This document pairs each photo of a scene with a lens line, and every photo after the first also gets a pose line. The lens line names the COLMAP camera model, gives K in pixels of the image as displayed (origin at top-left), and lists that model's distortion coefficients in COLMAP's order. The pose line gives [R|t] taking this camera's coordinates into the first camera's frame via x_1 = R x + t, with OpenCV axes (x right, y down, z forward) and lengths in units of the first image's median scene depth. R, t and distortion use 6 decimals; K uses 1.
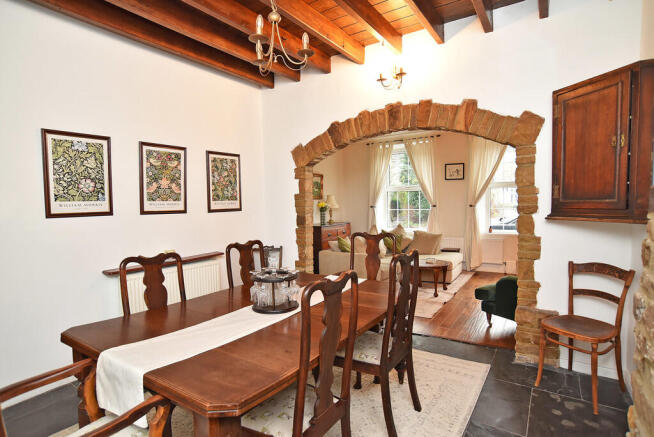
lens RADIAL K [[363.2, 0, 329.0], [0, 363.2, 219.1], [0, 0, 1]] dist [0.002722, 0.000603]
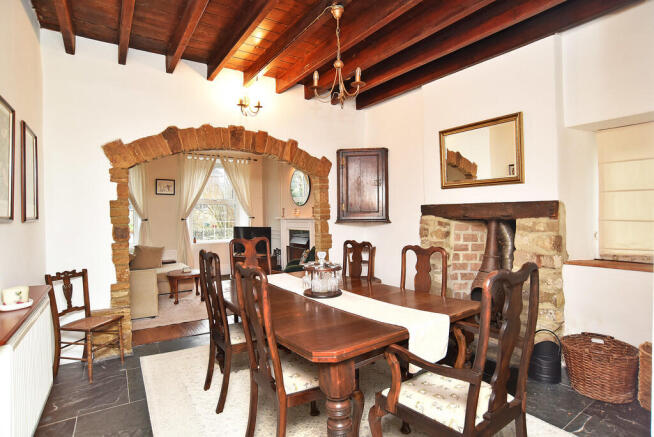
lens RADIAL K [[339.1, 0, 327.5], [0, 339.1, 217.3], [0, 0, 1]] dist [-0.003217, -0.000182]
pose [[0.425173, 0.007346, 0.905082, -0.643534], [0.044423, 0.998593, -0.028973, 0.013055], [-0.904021, 0.052525, 0.424249, 0.290769]]
